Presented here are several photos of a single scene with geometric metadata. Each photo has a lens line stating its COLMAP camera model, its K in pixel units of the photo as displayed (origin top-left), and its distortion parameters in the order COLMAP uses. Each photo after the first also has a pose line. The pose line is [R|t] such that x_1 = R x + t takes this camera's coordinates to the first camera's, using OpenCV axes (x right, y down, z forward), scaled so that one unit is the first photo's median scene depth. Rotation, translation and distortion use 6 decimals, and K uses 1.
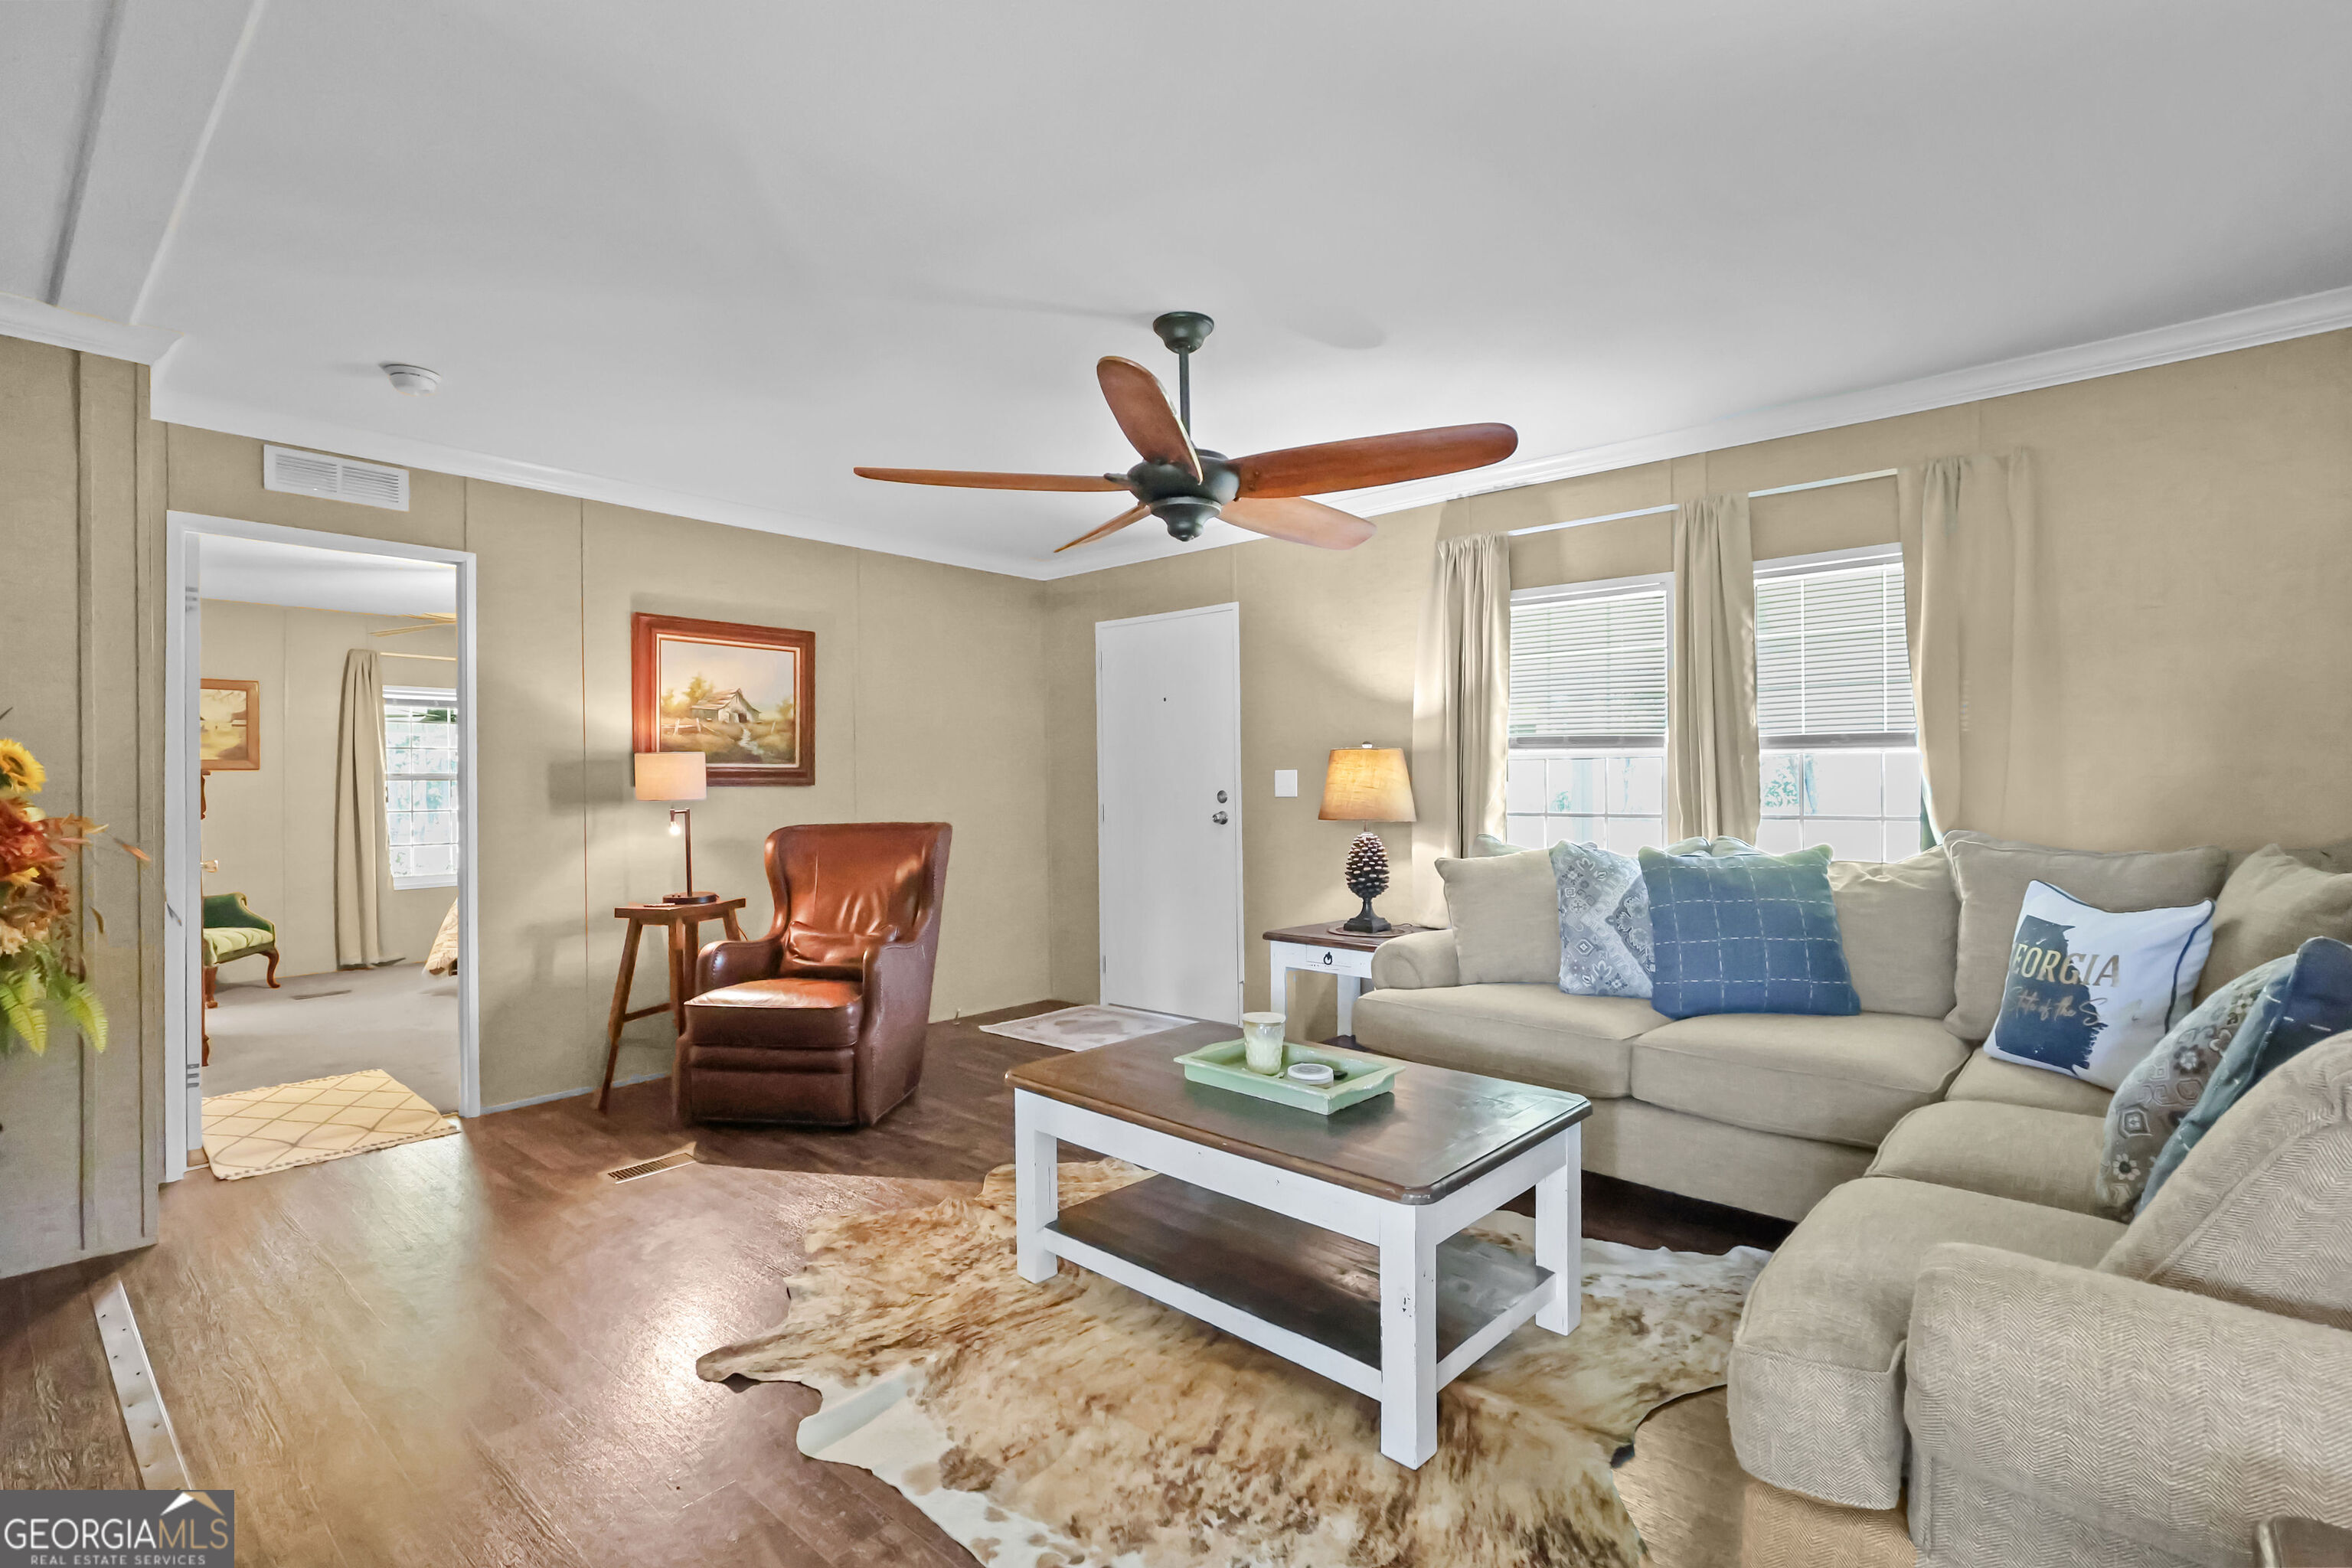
lens RADIAL K [[1080.4, 0, 1178.1], [0, 1080.4, 782.4], [0, 0, 1]] dist [0.003963, 0.000271]
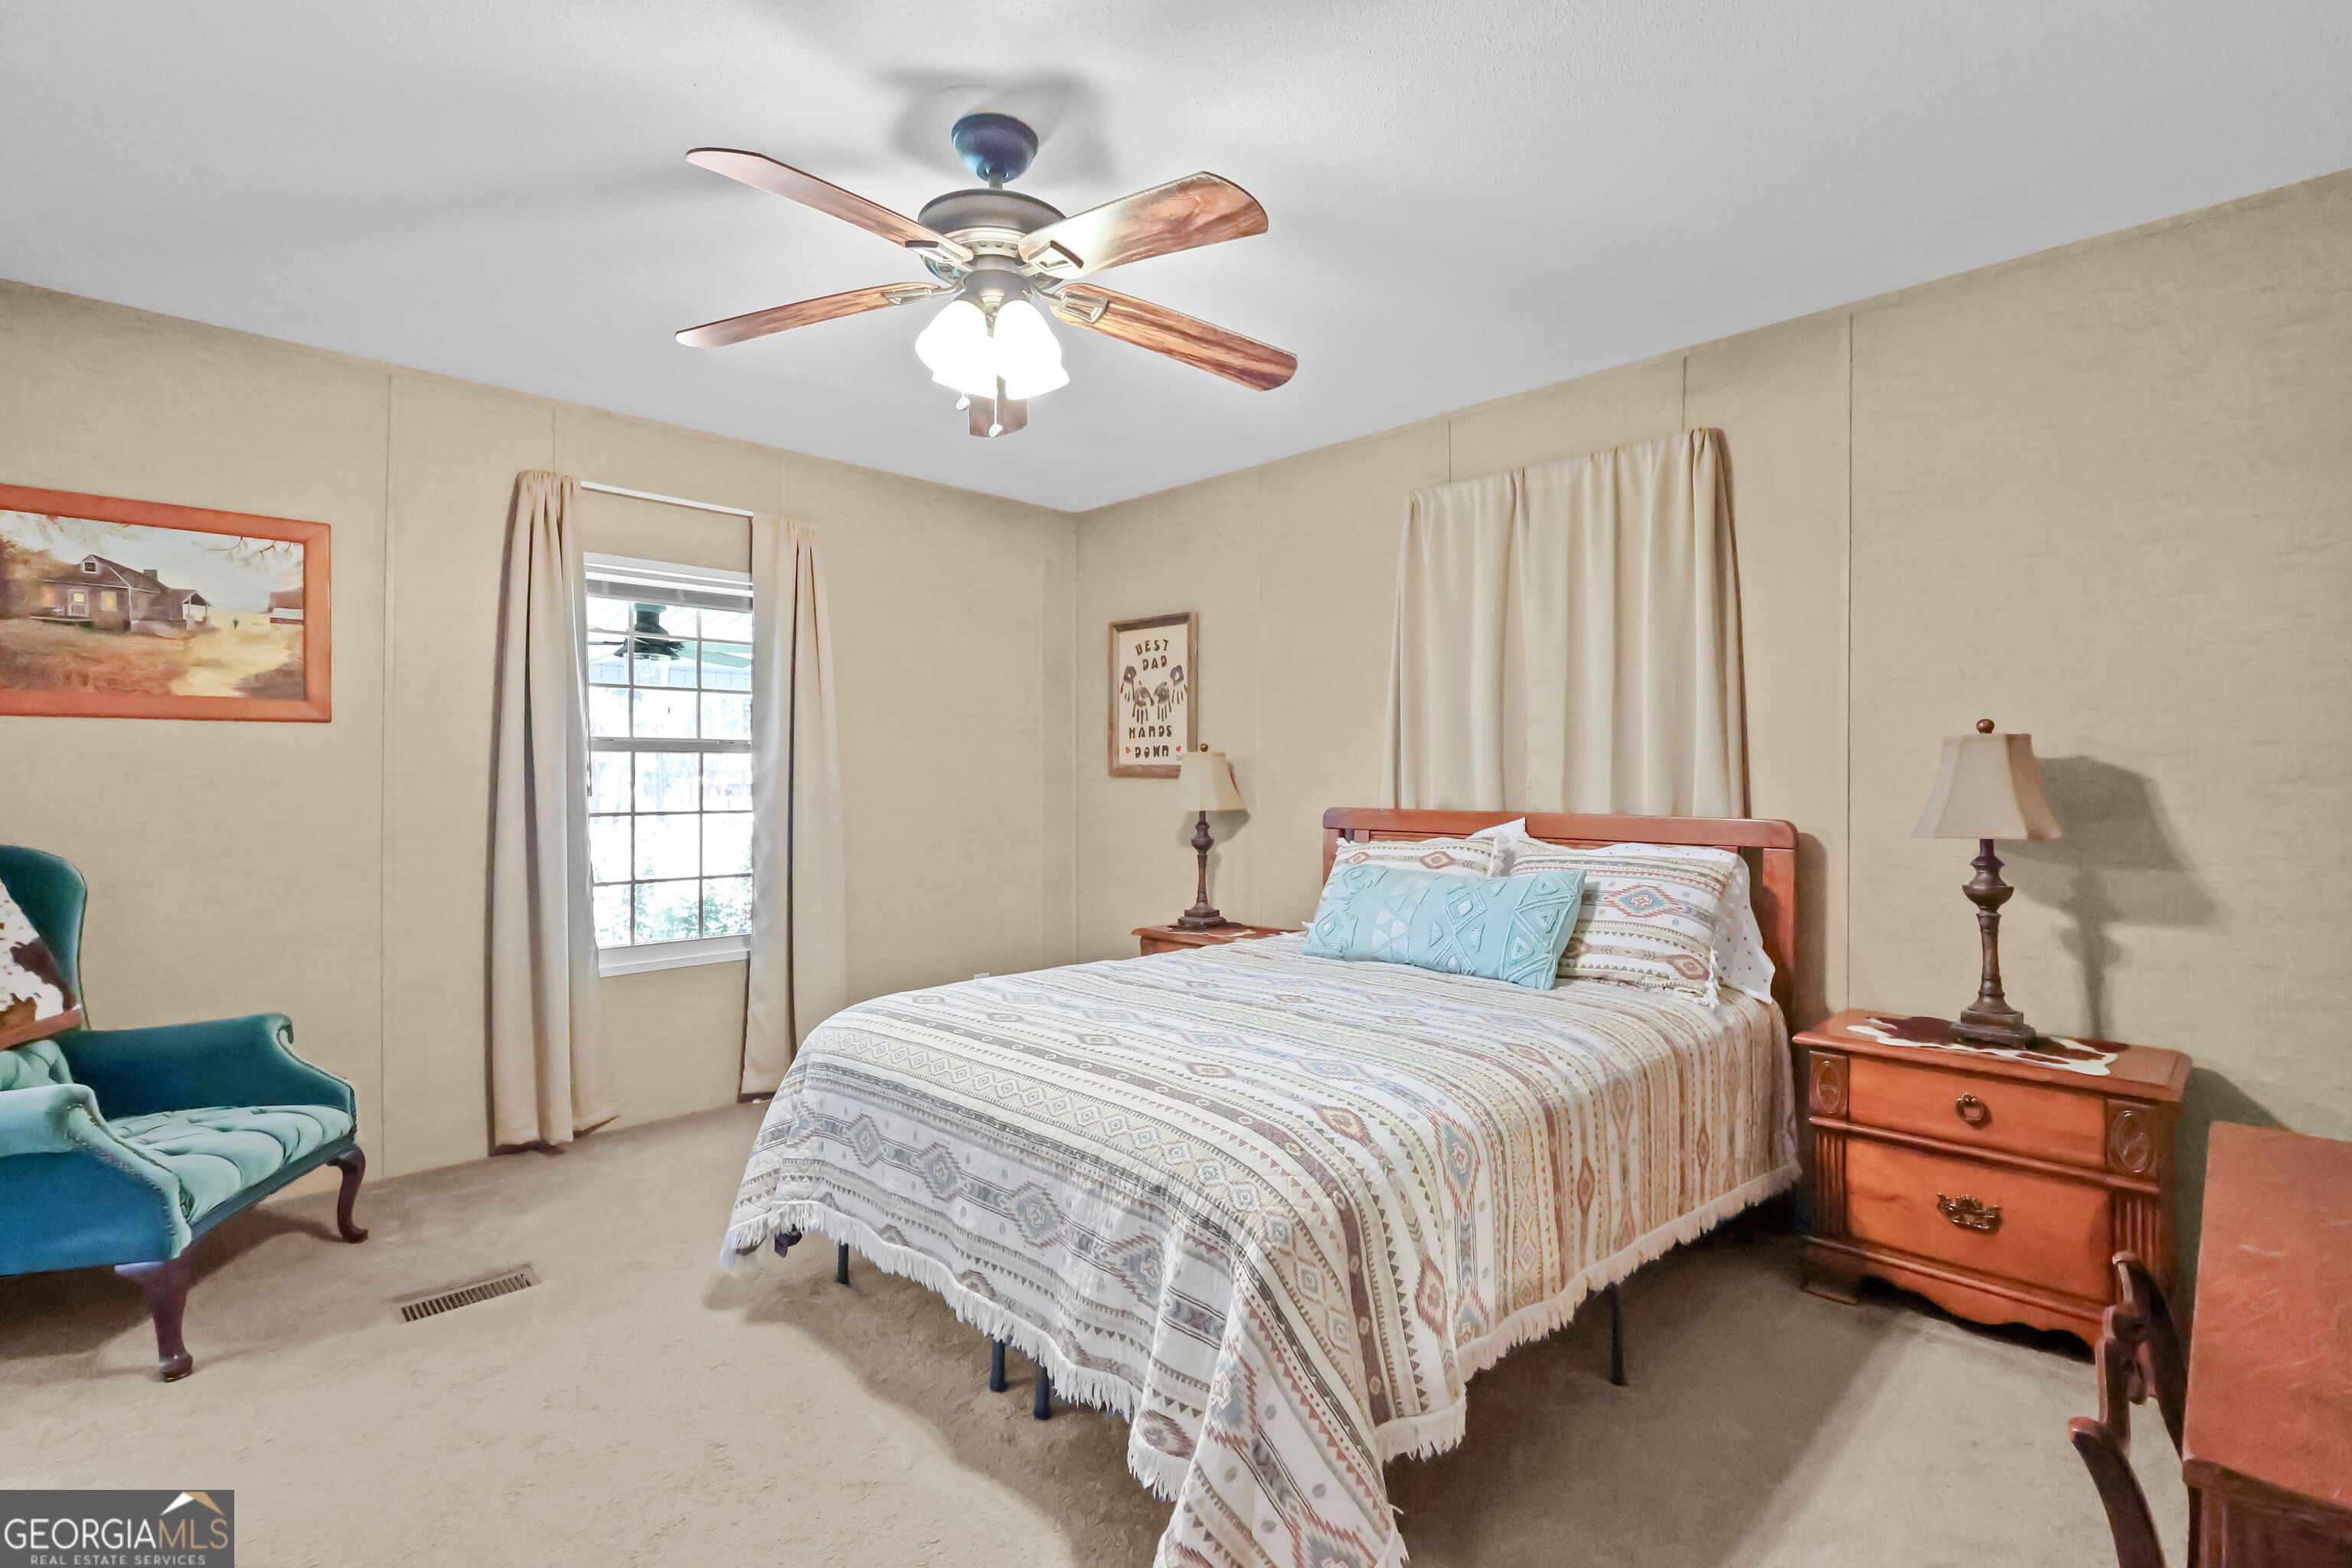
lens RADIAL K [[1080.4, 0, 1175.8], [0, 1080.4, 792.4], [0, 0, 1]] dist [0.003963, 0.000271]
pose [[0.997043, 0.012626, -0.075797, -0.470479], [-0.011872, 0.999876, 0.010382, 0.007978], [0.075918, -0.009451, 0.997069, 0.586123]]
